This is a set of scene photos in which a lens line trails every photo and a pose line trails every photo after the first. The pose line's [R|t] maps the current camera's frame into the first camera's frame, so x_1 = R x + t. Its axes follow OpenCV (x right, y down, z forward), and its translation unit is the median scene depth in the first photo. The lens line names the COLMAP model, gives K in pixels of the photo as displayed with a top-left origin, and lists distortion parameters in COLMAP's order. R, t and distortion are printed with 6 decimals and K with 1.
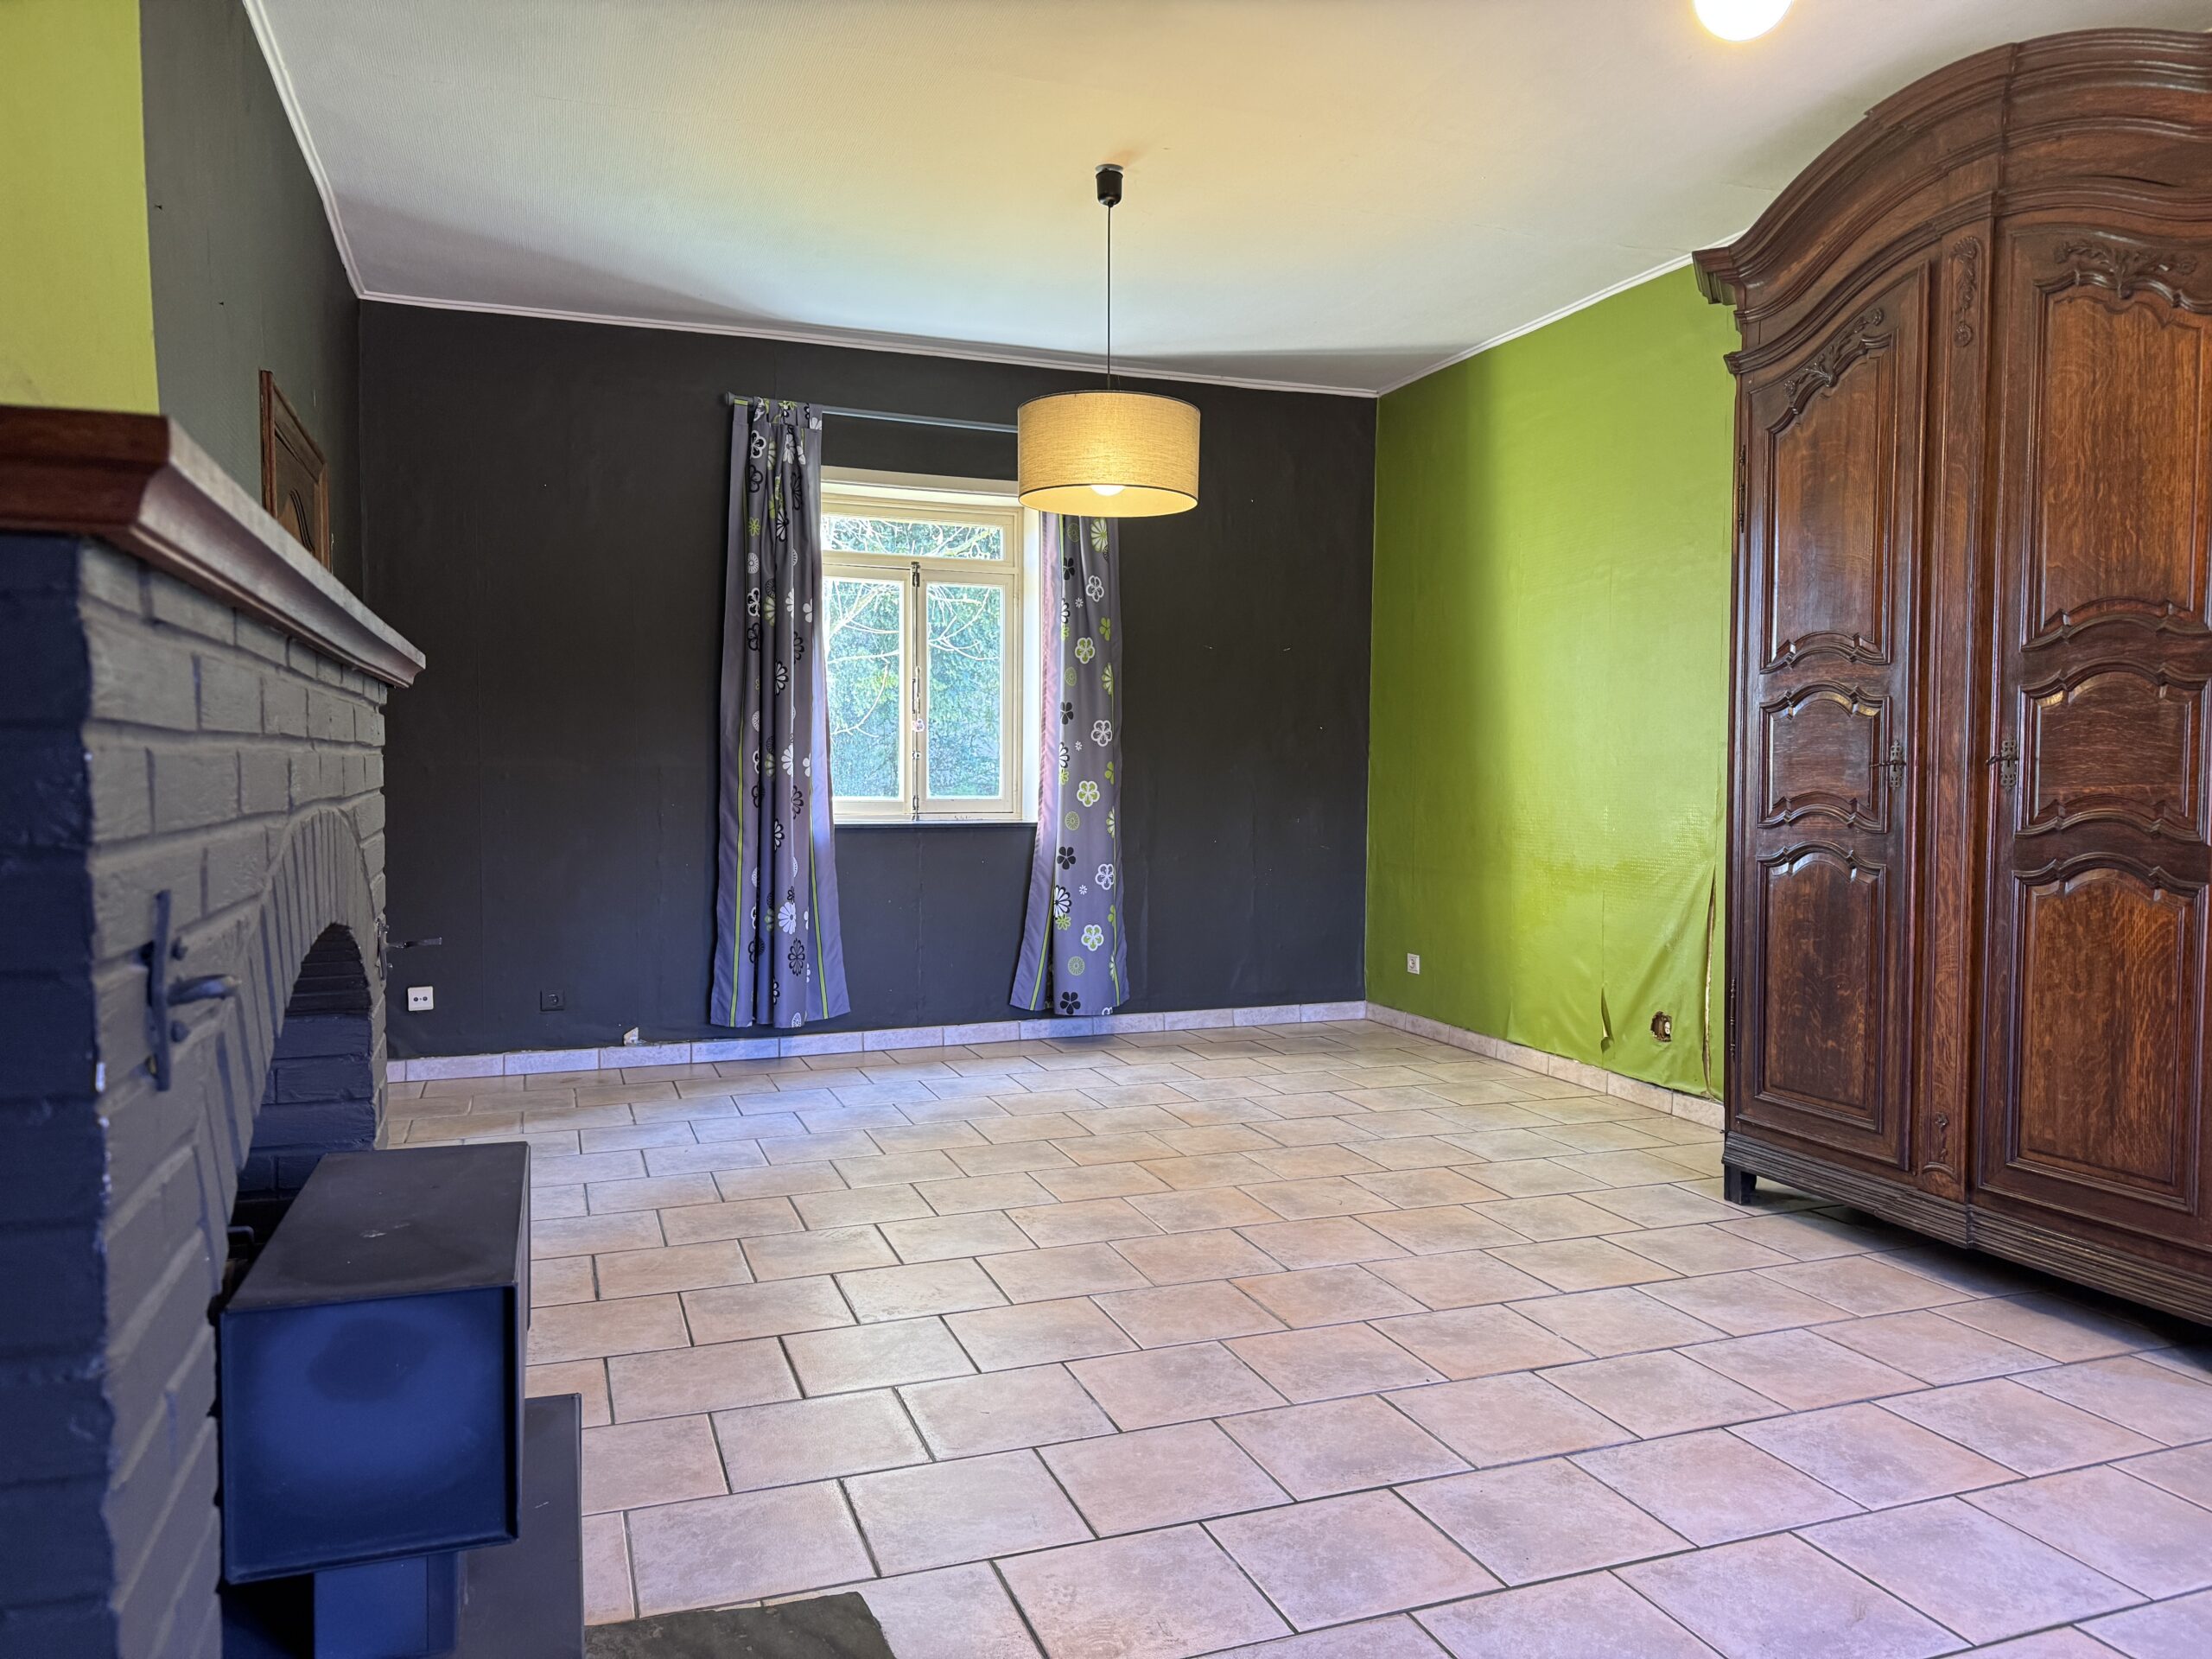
lens RADIAL K [[1498.5, 0, 1114.9], [0, 1498.5, 838.4], [0, 0, 1]] dist [0.162394, -0.246964]
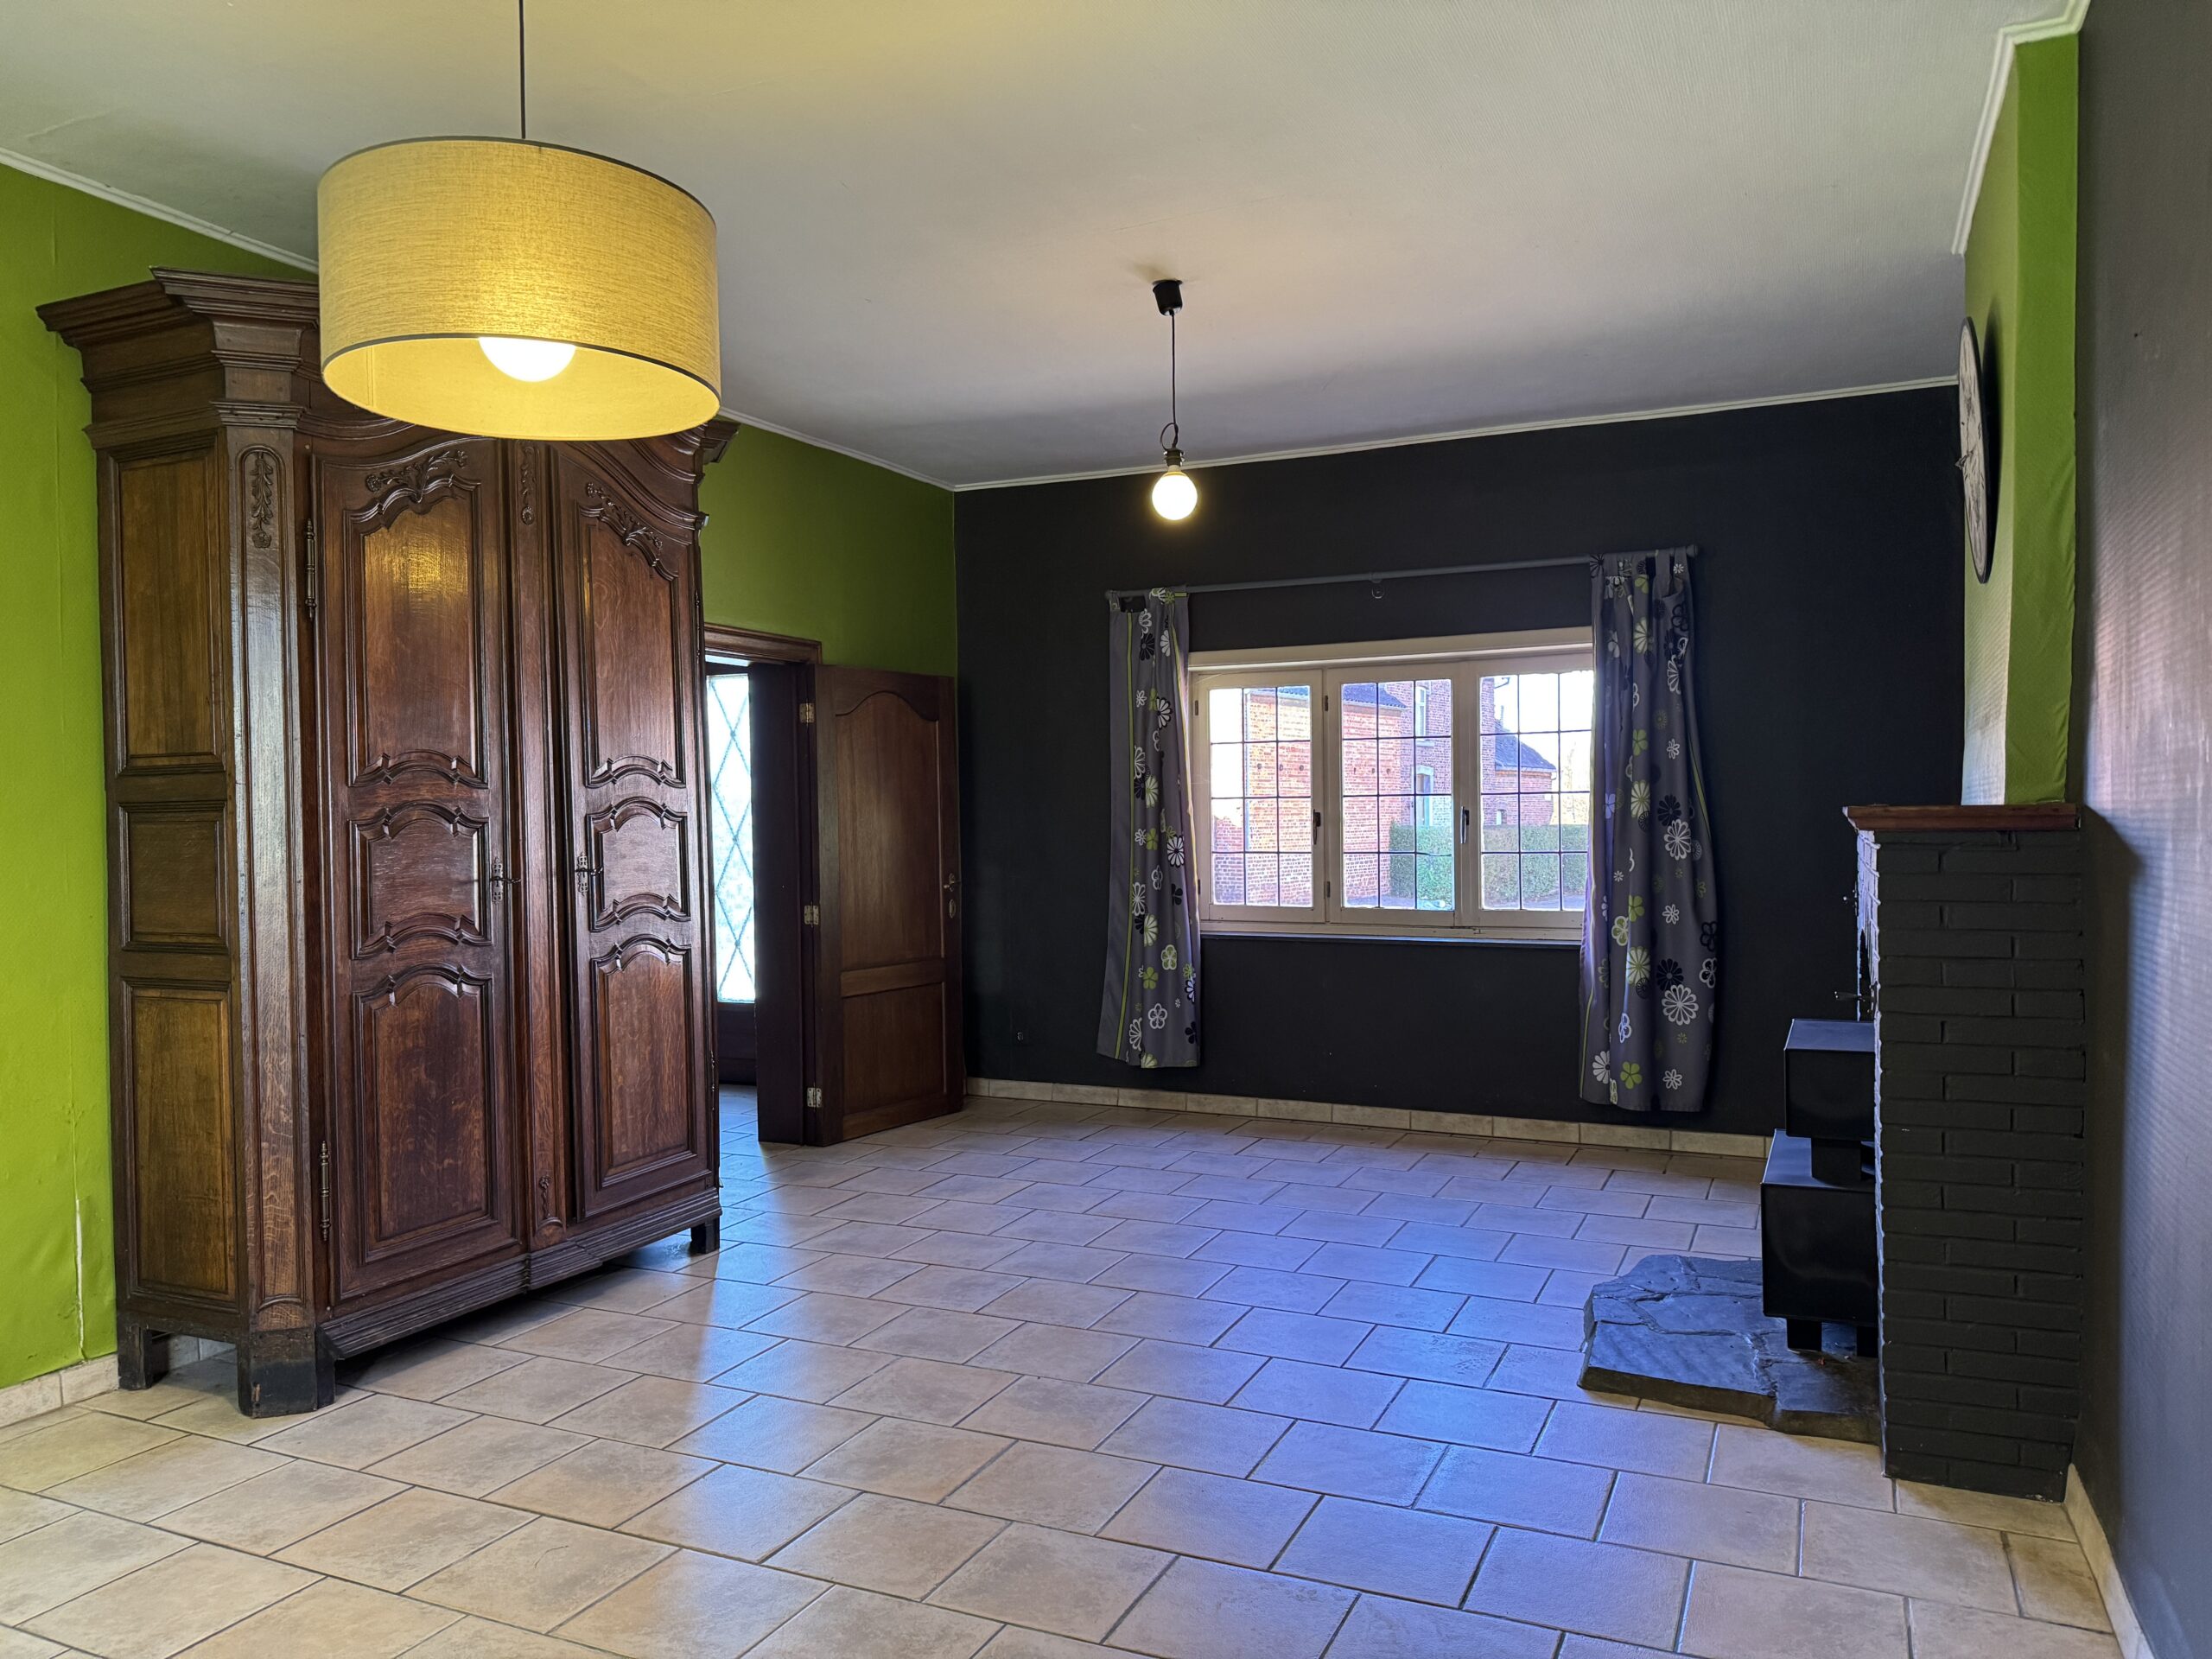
lens RADIAL K [[1498.5, 0, 1114.9], [0, 1498.5, 838.4], [0, 0, 1]] dist [0.162394, -0.246964]
pose [[-0.689067, -0.006533, 0.724668, -0.584644], [0.048258, 0.997326, 0.054878, -0.116200], [-0.723089, 0.072785, -0.686909, 1.424418]]
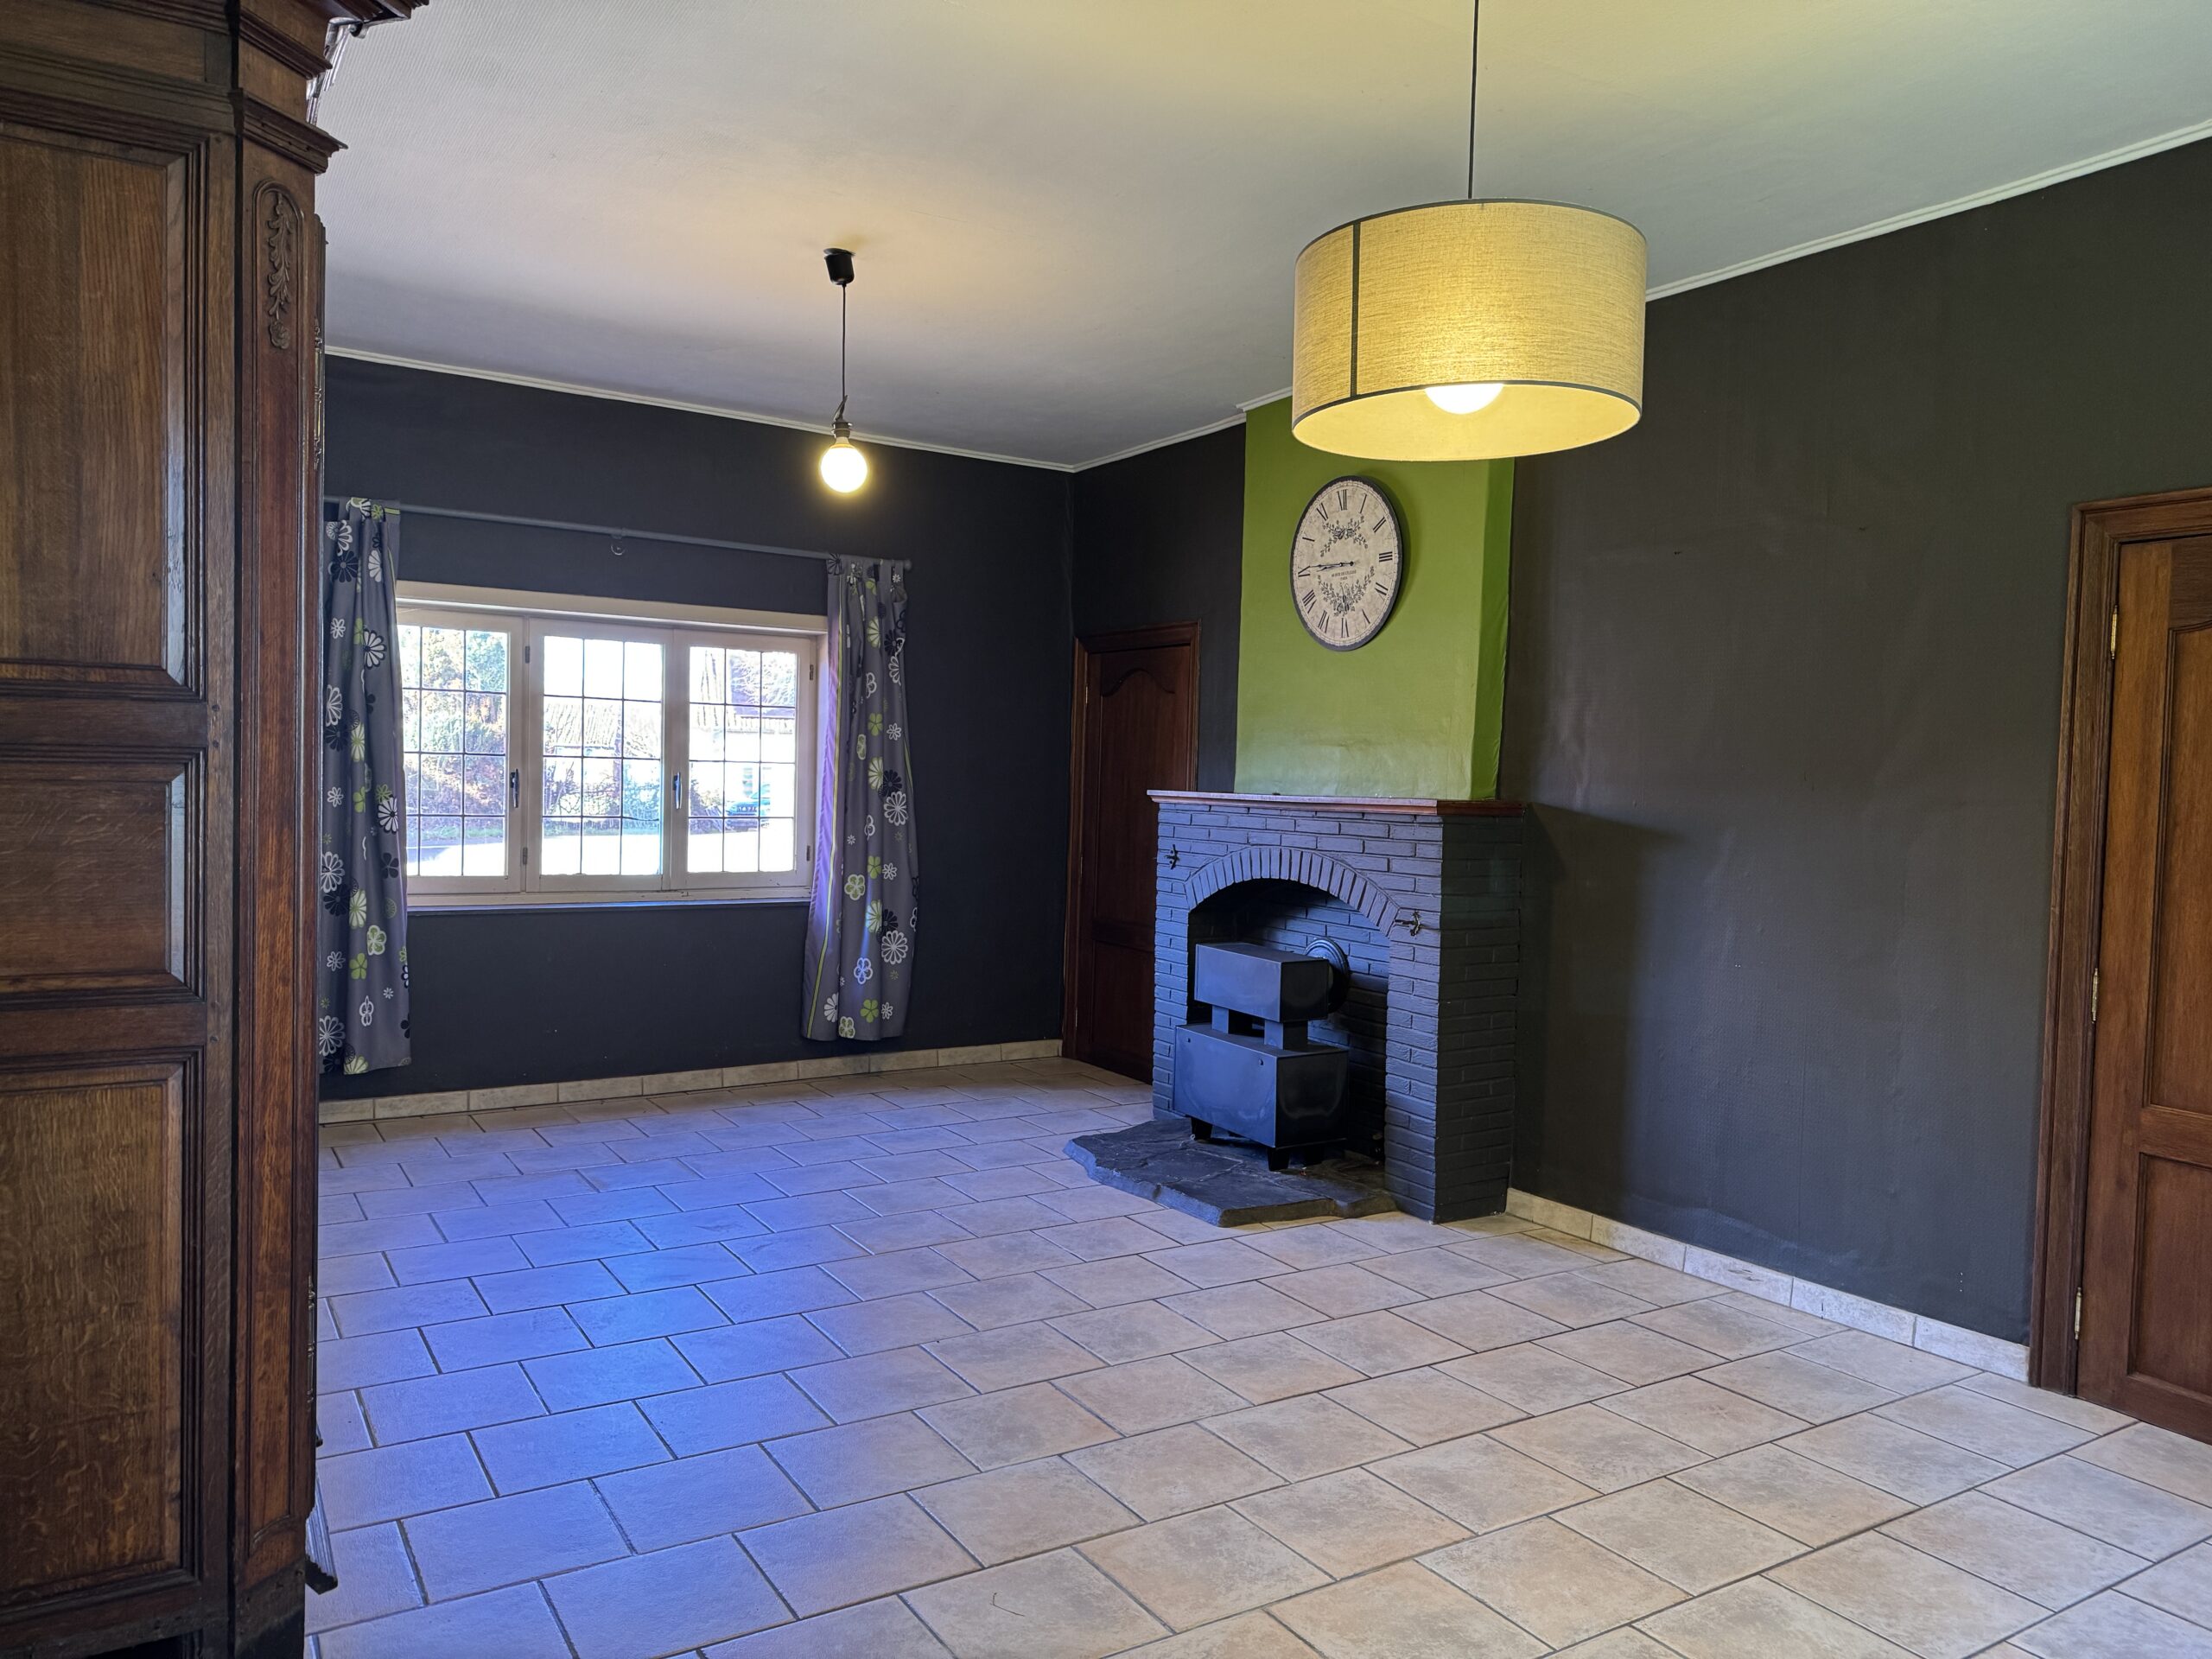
lens RADIAL K [[1538.2, 0, 1043.5], [0, 1538.2, 827.9], [0, 0, 1]] dist [0.079568, -0.092870]
pose [[-0.987286, -0.021799, -0.157452, 0.265022], [-0.035769, 0.995614, 0.086445, -0.145146], [0.154877, 0.090978, -0.983736, 1.796511]]
